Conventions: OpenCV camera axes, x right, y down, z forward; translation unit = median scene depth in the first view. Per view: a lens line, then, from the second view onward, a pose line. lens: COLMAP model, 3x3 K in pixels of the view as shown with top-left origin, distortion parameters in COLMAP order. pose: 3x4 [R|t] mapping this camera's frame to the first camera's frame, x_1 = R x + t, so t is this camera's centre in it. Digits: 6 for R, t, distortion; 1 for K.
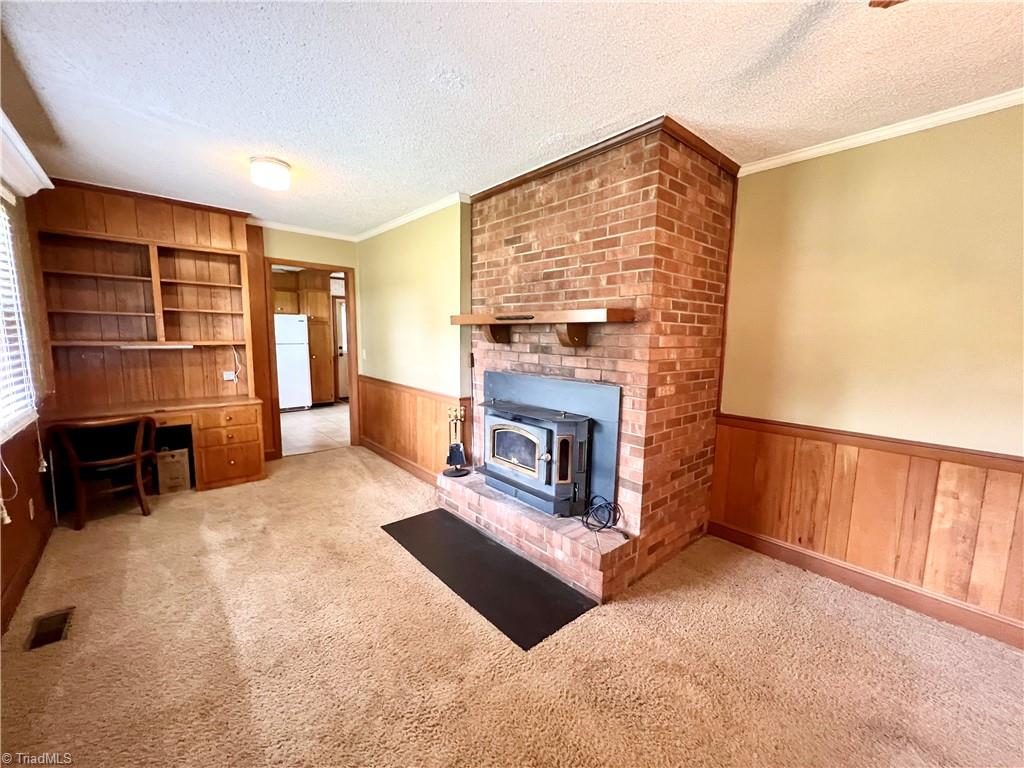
lens RADIAL K [[408.8, 0, 513.0], [0, 408.8, 385.7], [0, 0, 1]] dist [-0.000975, 0.000014]
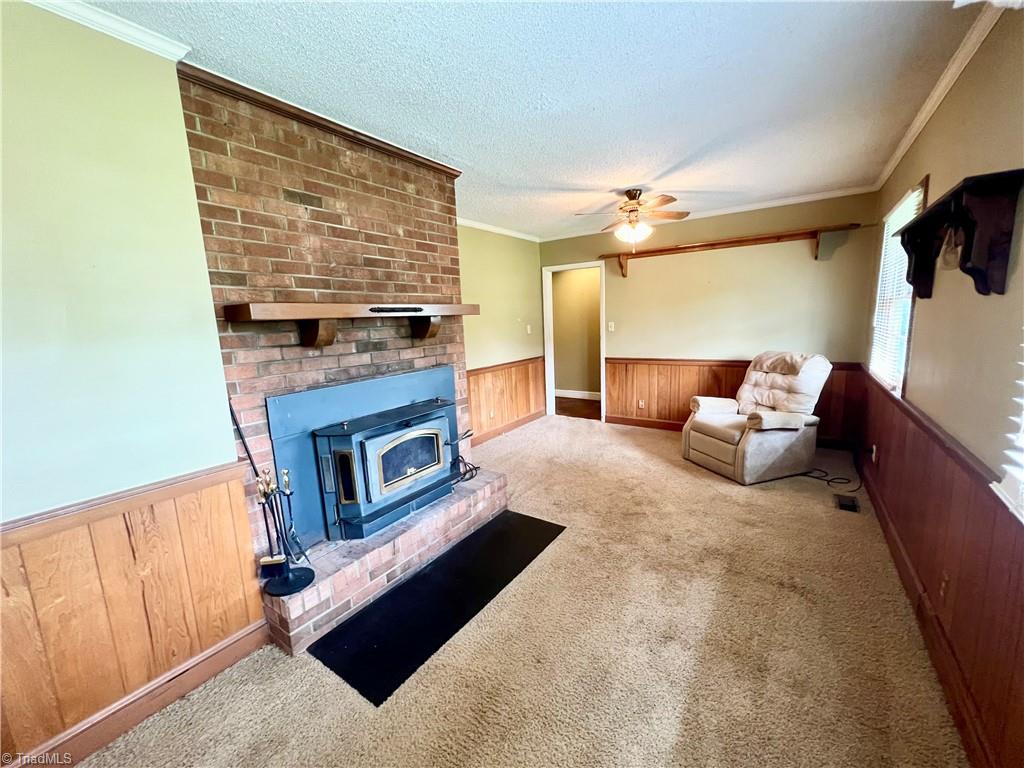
lens RADIAL K [[408.8, 0, 513.0], [0, 408.8, 385.7], [0, 0, 1]] dist [-0.000975, 0.000014]
pose [[-0.247468, -0.163114, 0.955067, -0.904875], [0.155979, 0.966163, 0.205425, -0.149936], [-0.956258, 0.199806, -0.213653, 0.978348]]
